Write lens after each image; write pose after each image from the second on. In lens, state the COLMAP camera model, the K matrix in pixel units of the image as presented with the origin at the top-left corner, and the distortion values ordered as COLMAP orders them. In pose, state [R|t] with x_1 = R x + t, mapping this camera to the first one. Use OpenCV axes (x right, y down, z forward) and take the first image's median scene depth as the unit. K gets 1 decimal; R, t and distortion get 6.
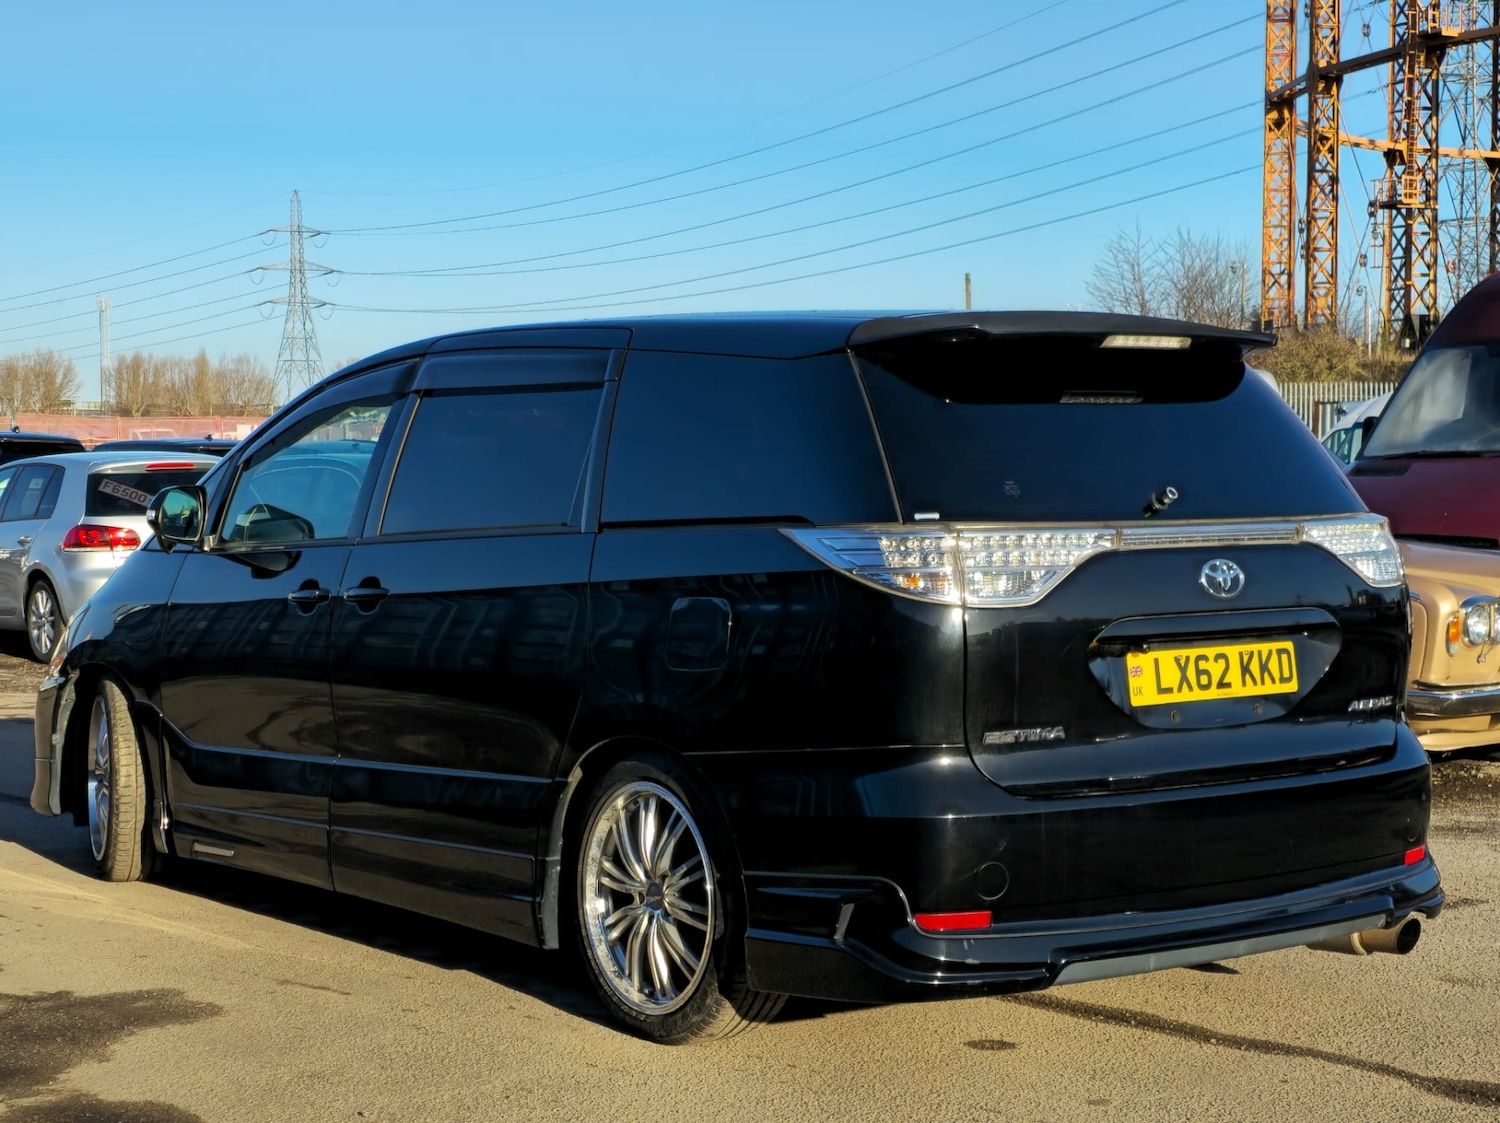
lens RADIAL K [[3003.3, 0, 750.0], [0, 3003.3, 561.5], [0, 0, 1]] dist [0.071715, -0.007601]
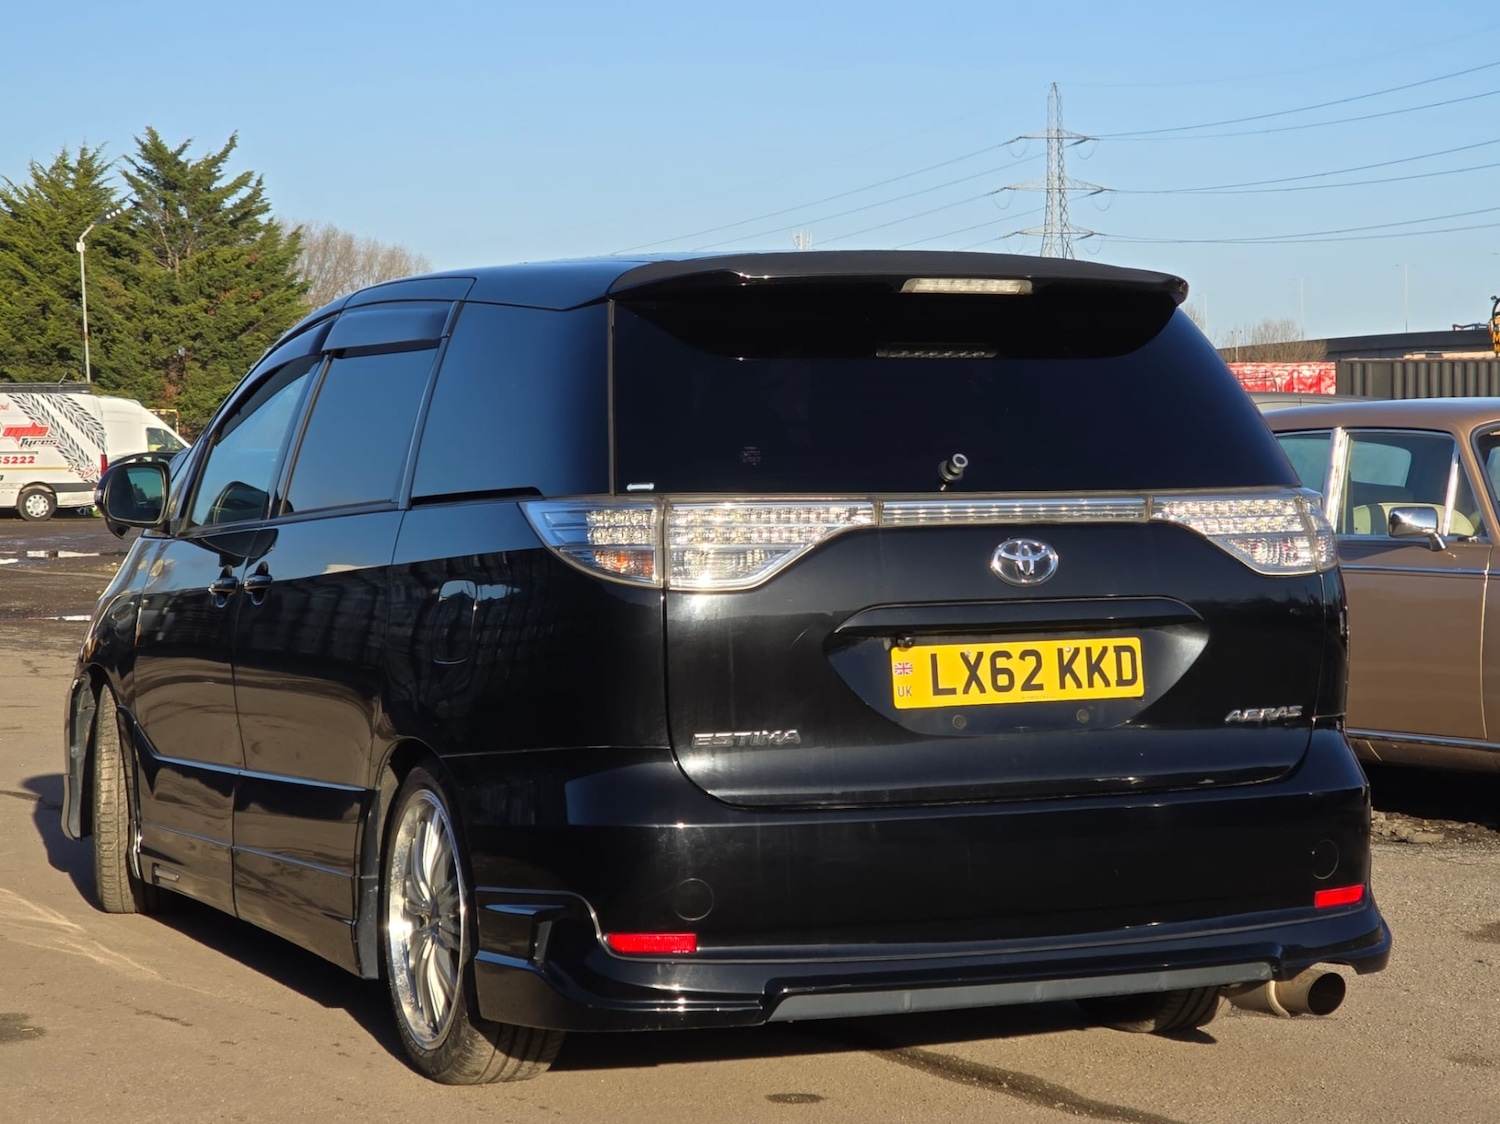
lens RADIAL K [[4209.2, 0, 750.0], [0, 4209.2, 562.0], [0, 0, 1]] dist [-1.229227, 27.946150]
pose [[0.964203, 0.004947, -0.265118, 0.394361], [-0.006809, 0.999958, -0.006104, 0.013466], [0.265077, 0.007690, 0.964197, -0.165480]]
